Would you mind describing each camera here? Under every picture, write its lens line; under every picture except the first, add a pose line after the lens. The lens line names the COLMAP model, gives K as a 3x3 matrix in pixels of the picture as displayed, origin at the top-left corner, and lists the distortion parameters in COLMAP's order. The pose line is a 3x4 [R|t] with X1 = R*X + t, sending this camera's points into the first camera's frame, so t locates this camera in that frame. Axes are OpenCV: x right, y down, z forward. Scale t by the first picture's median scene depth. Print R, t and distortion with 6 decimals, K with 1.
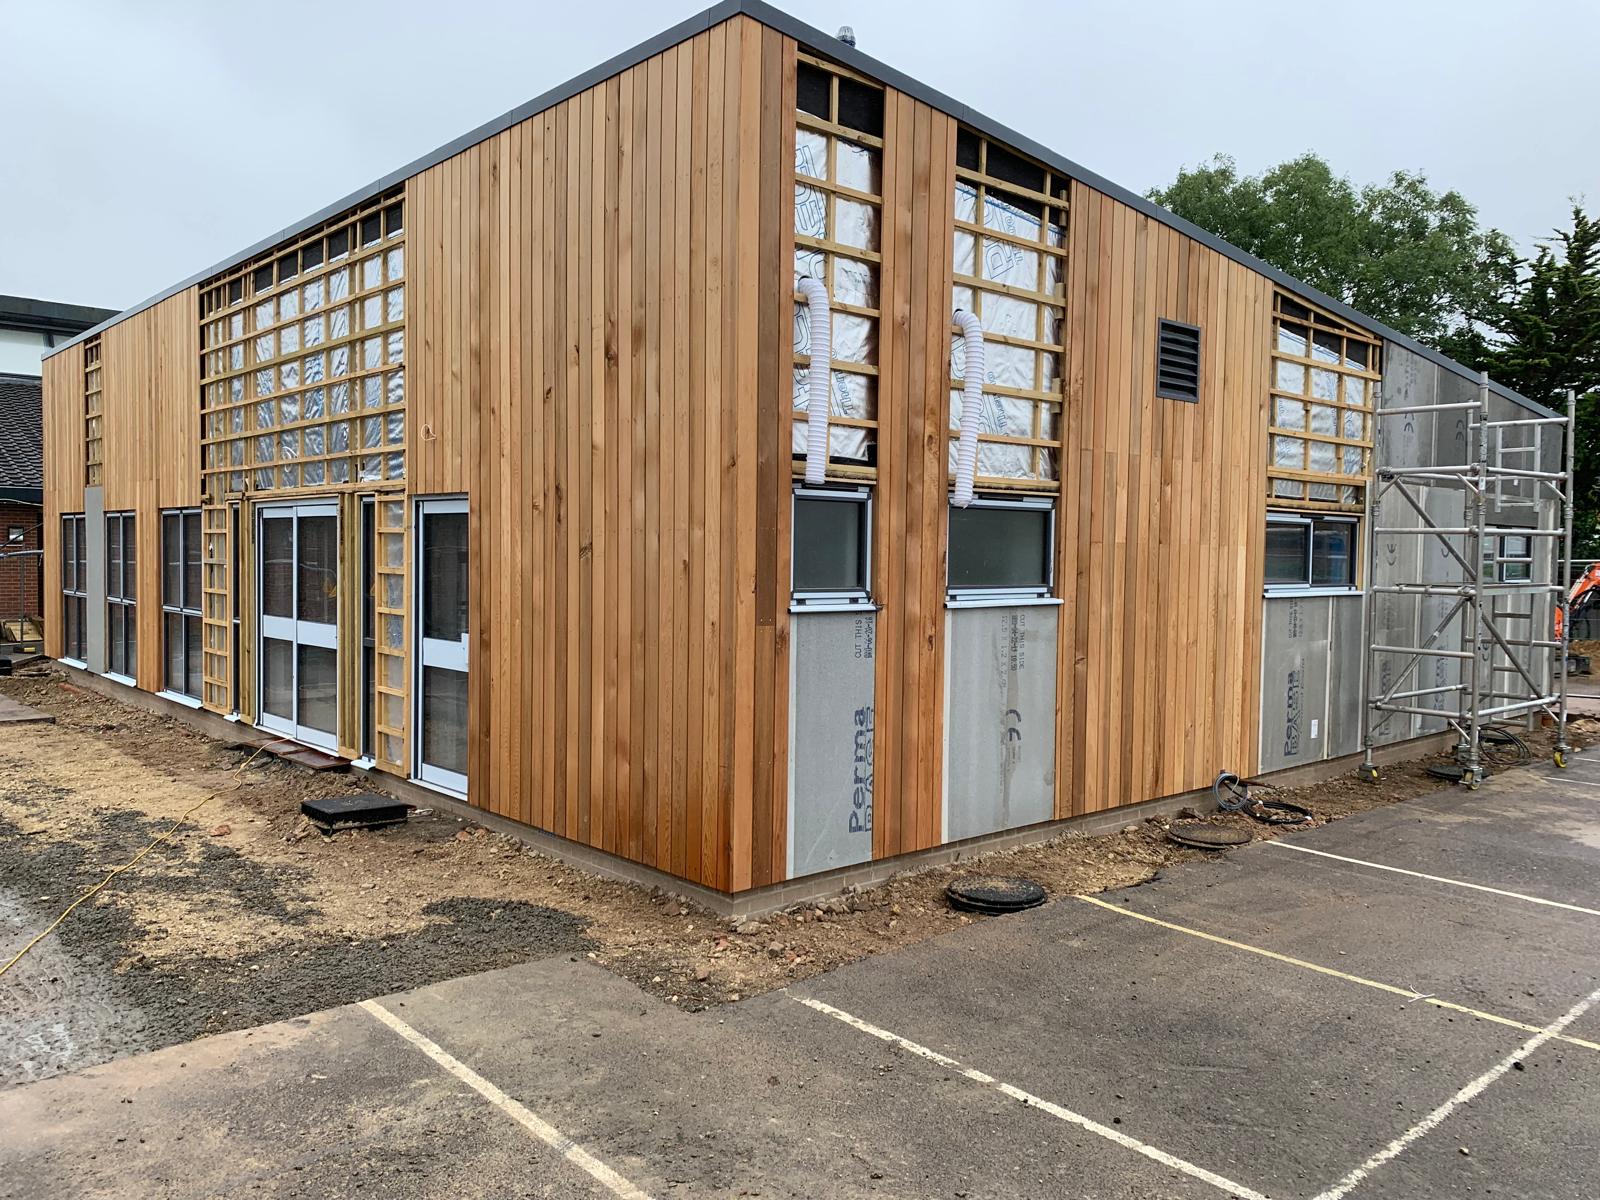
lens RADIAL K [[1232.4, 0, 800.9], [0, 1232.4, 602.7], [0, 0, 1]] dist [0.004624, -0.016171]
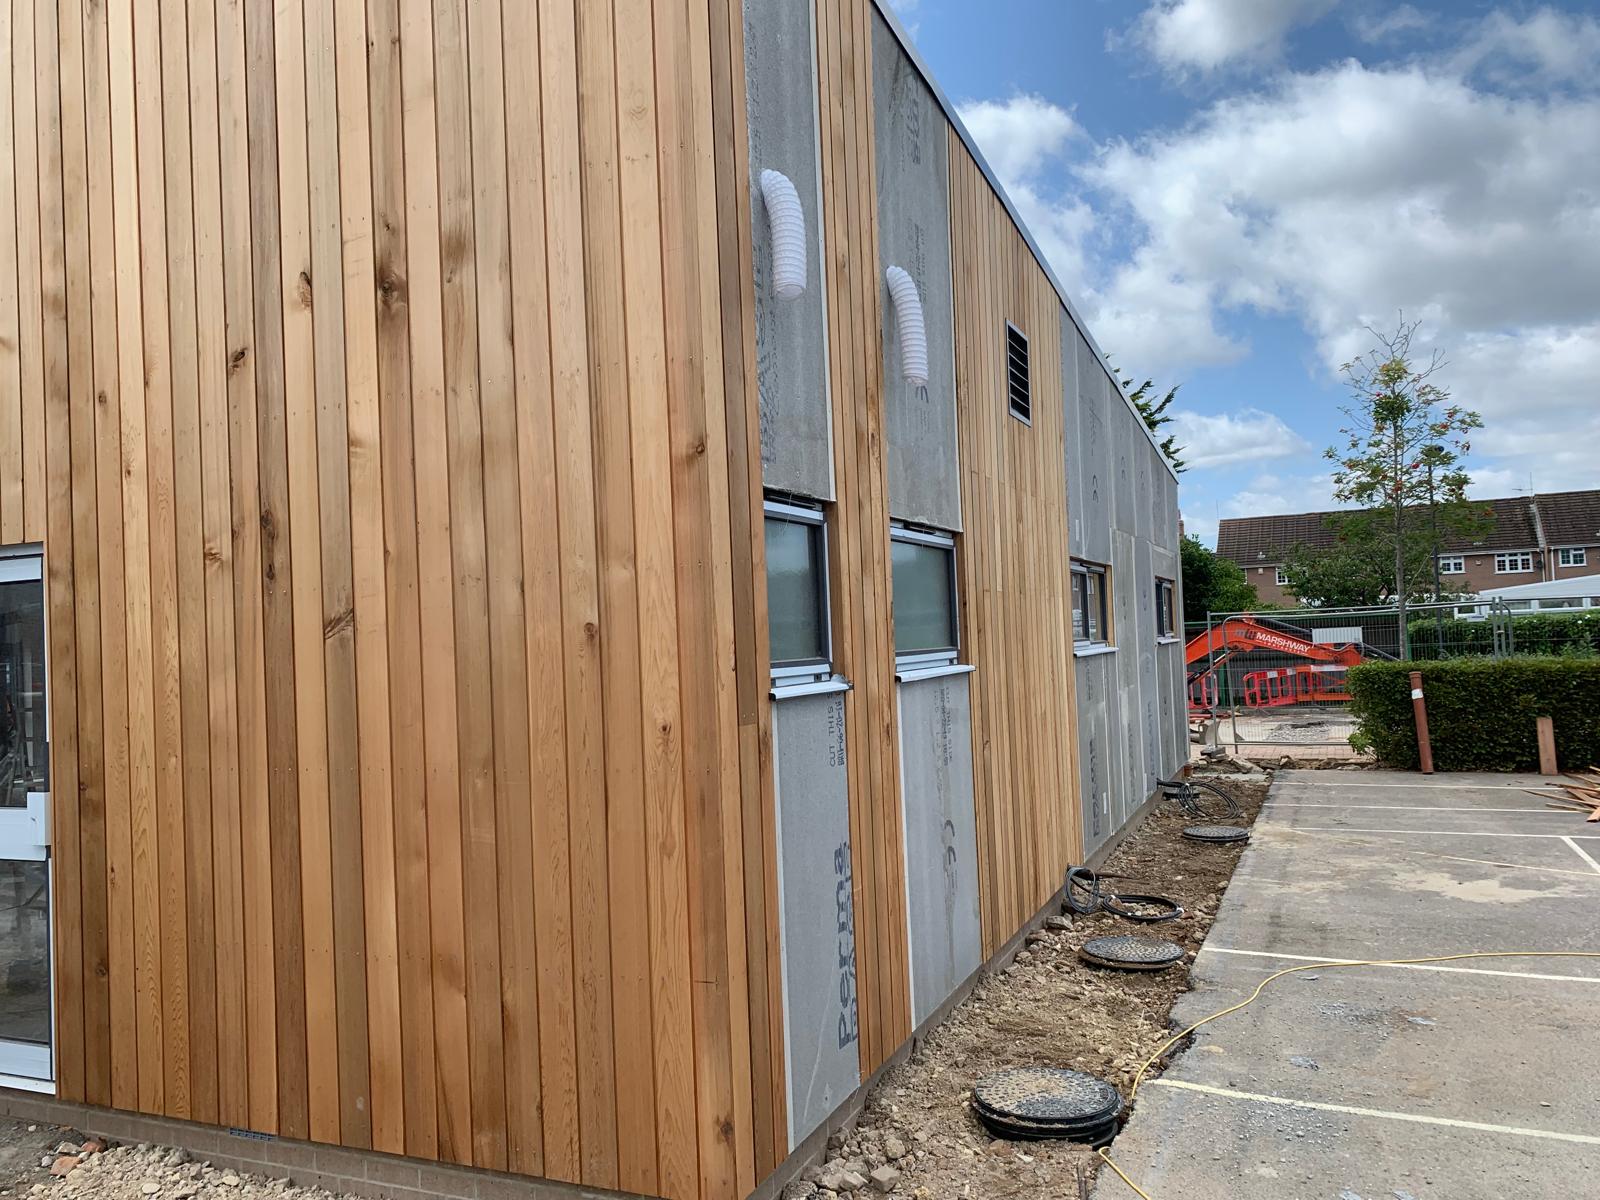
lens RADIAL K [[1232.4, 0, 798.5], [0, 1232.4, 595.5], [0, 0, 1]] dist [0.004624, -0.016171]
pose [[0.909311, -0.035105, 0.414634, -0.221630], [0.070808, 0.994957, -0.071046, 0.000368], [-0.410049, 0.093963, 0.907211, 0.400453]]
